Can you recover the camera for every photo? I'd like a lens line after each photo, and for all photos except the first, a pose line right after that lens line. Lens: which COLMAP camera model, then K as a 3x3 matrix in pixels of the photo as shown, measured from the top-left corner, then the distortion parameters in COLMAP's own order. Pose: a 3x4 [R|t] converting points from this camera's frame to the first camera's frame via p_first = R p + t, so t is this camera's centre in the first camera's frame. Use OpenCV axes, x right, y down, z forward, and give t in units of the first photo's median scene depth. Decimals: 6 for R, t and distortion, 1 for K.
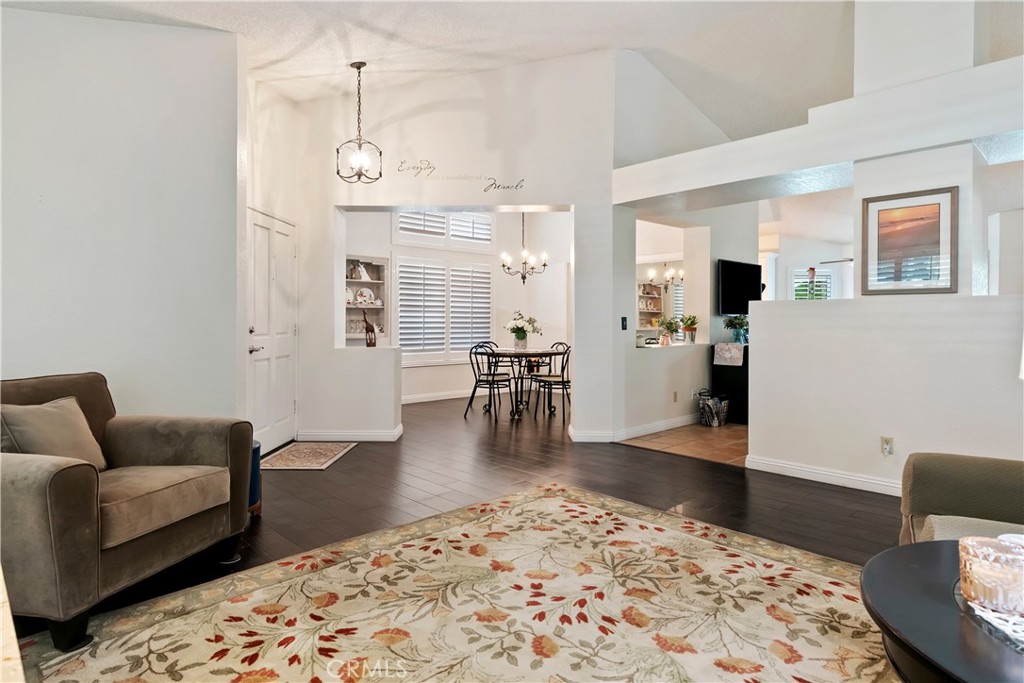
lens RADIAL K [[700.9, 0, 356.3], [0, 700.9, 321.8], [0, 0, 1]] dist [0.025543, -0.000658]
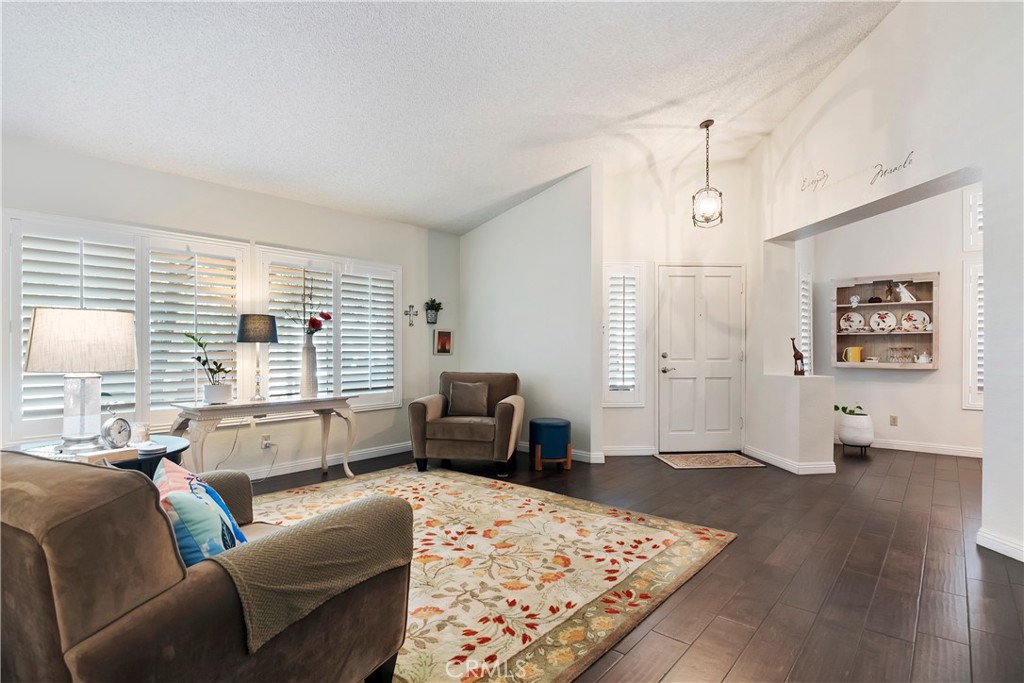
lens RADIAL K [[432.6, 0, 425.2], [0, 432.6, 344.7], [0, 0, 1]] dist [-0.001778, -0.000266]
pose [[0.061045, -0.007605, -0.998106, 1.002071], [-0.004050, 0.999961, -0.007867, 0.000082], [0.998127, 0.004522, 0.061012, 0.752132]]
